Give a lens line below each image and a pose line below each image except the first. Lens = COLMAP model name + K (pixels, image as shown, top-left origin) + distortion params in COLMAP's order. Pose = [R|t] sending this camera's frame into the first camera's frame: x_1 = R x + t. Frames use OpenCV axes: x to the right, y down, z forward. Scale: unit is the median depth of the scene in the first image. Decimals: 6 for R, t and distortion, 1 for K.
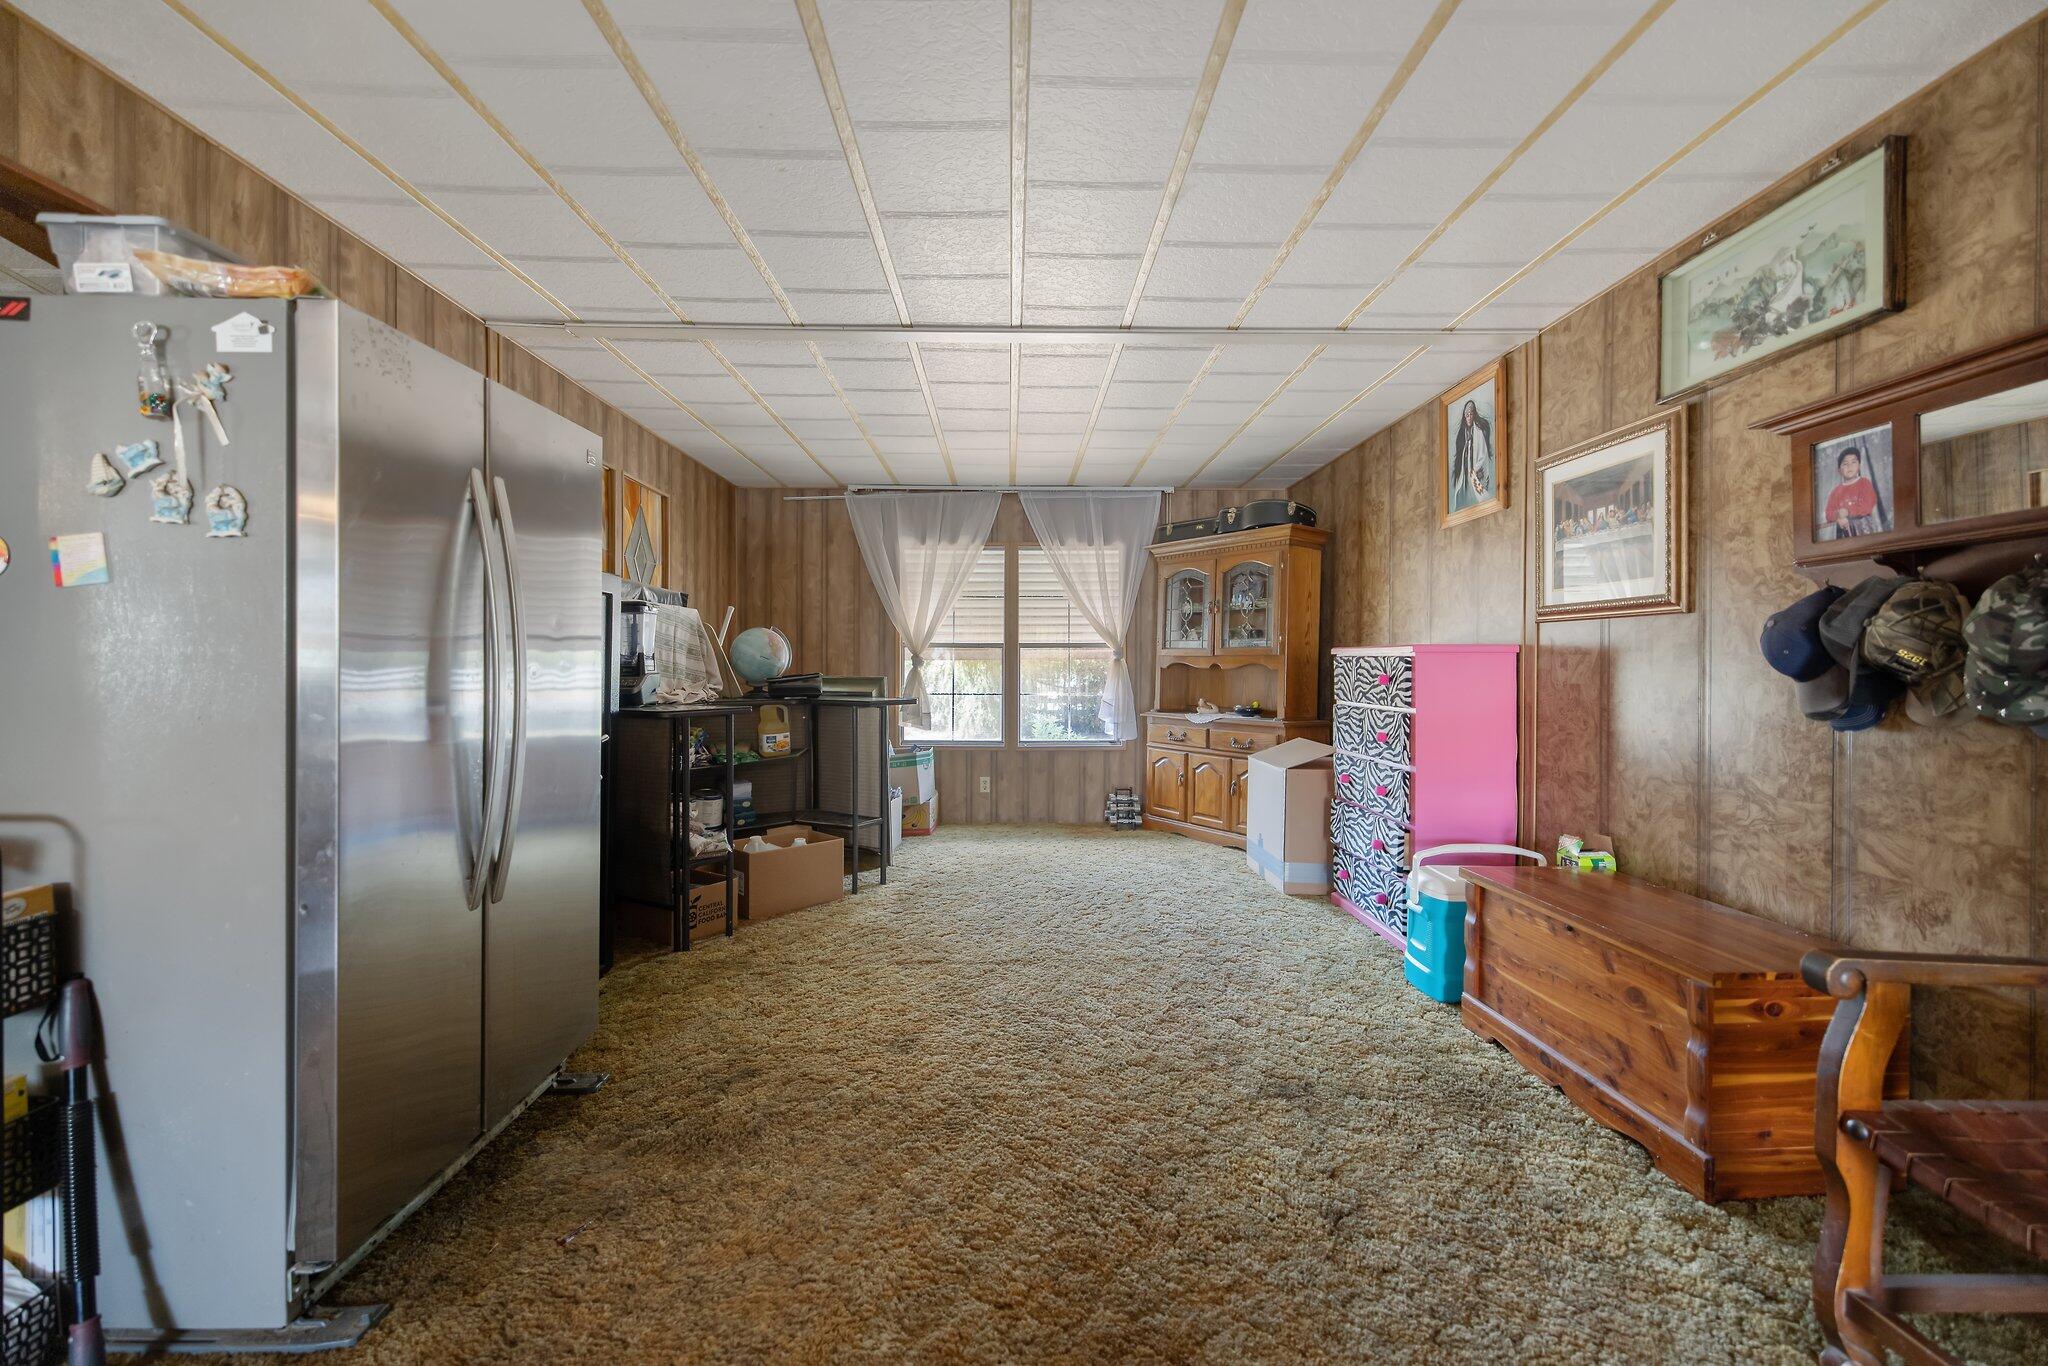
lens RADIAL K [[863.6, 0, 1028.7], [0, 863.6, 673.9], [0, 0, 1]] dist [0.000439, -0.000038]
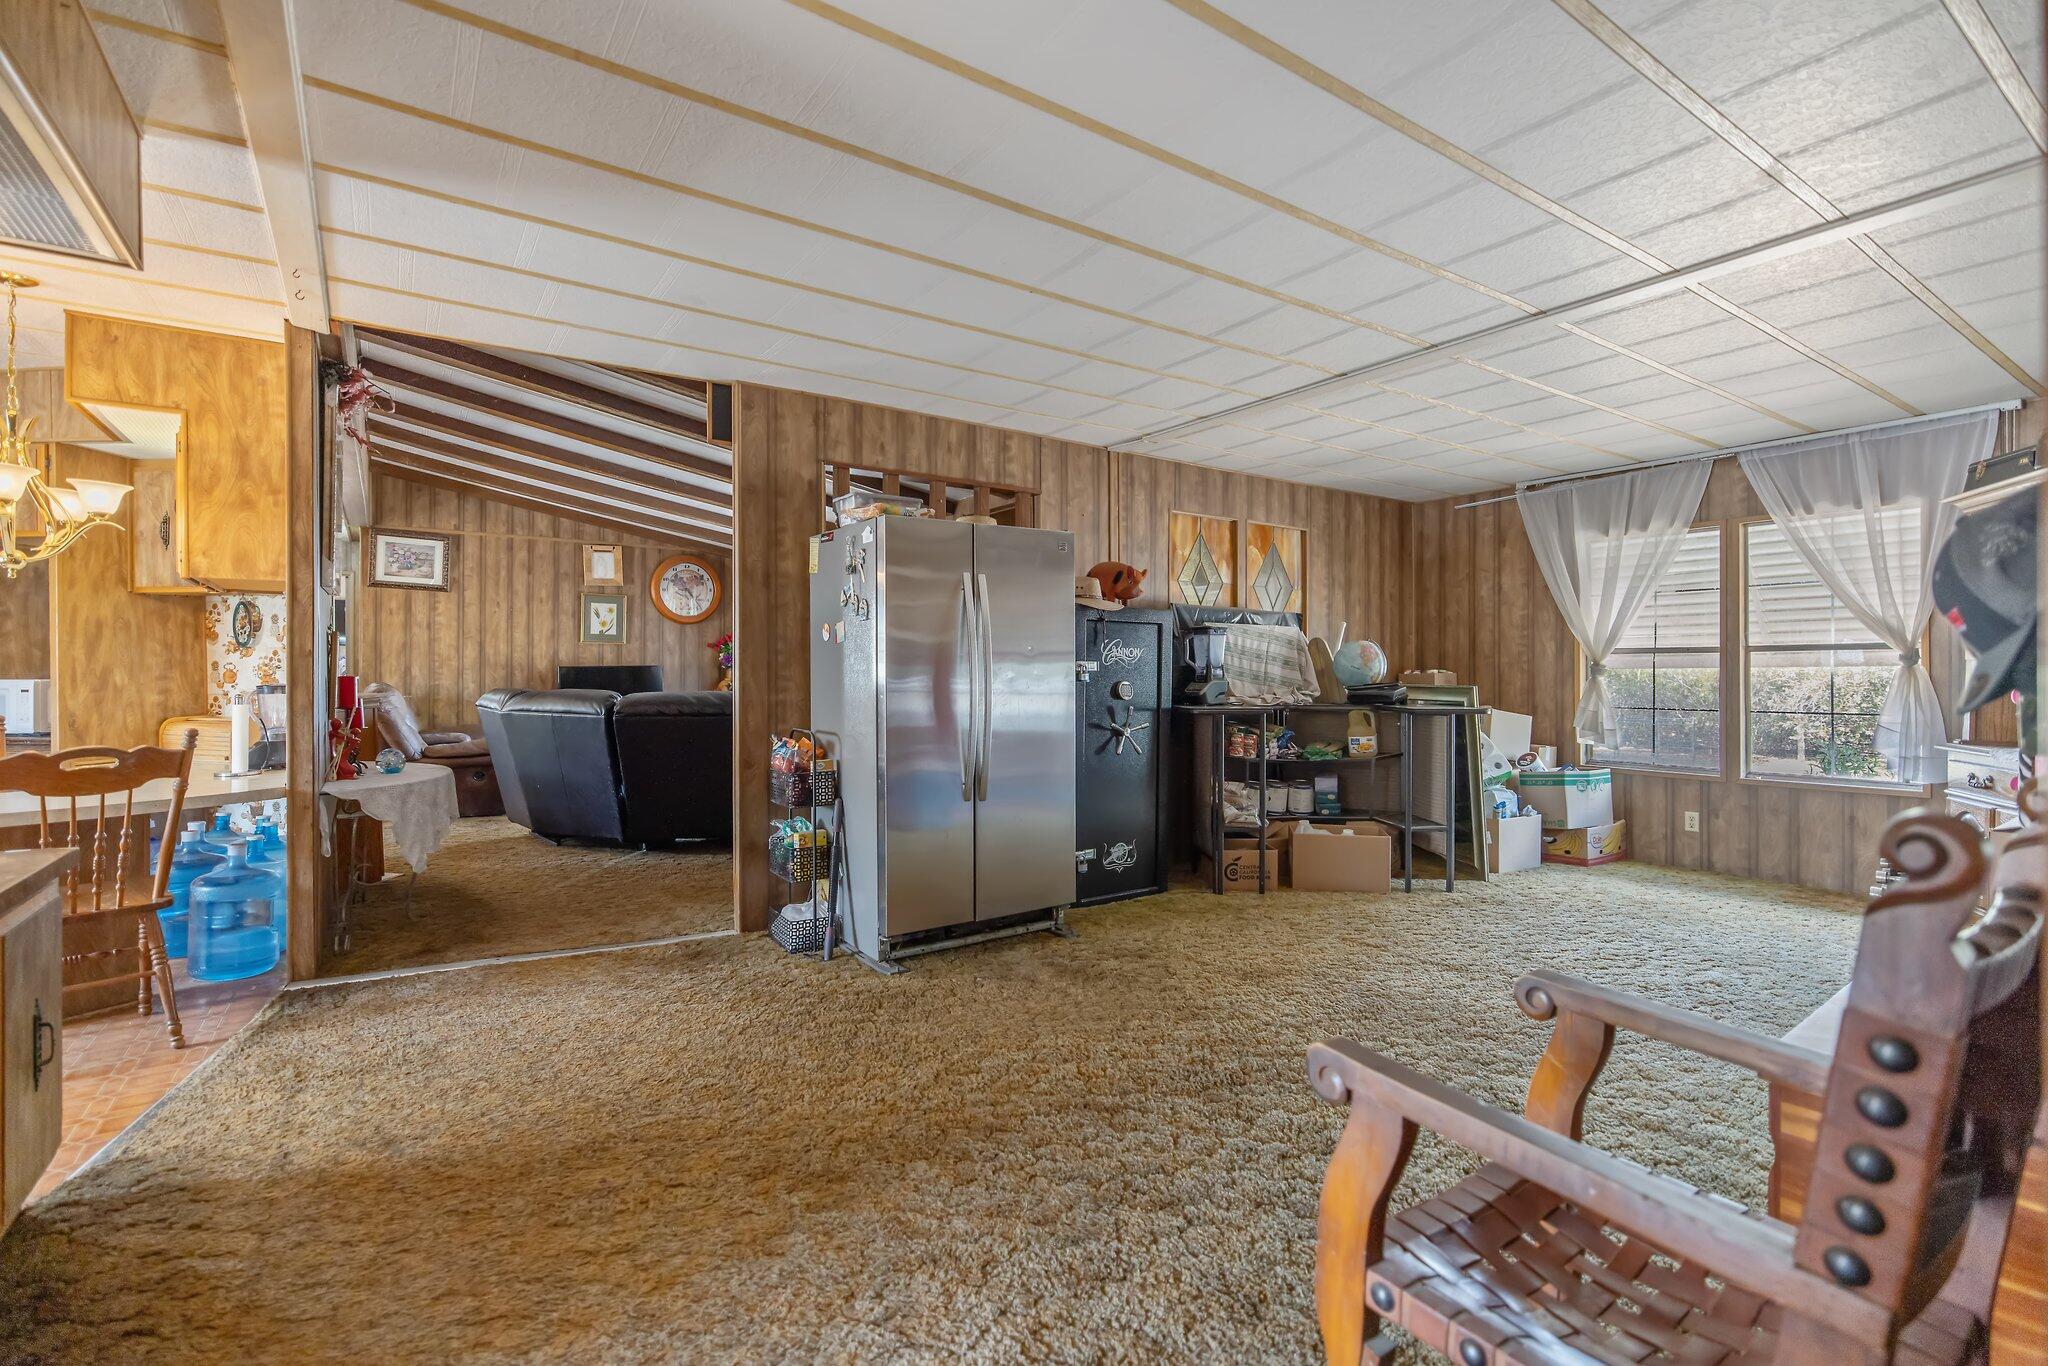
lens RADIAL K [[940.8, 0, 1013.6], [0, 940.8, 678.8], [0, 0, 1]] dist [-0.003421, -0.000076]
pose [[0.539559, 0.003282, -0.841942, 0.385328], [-0.008444, 0.999963, -0.001514, 0.000893], [0.841906, 0.007926, 0.539567, -0.014963]]
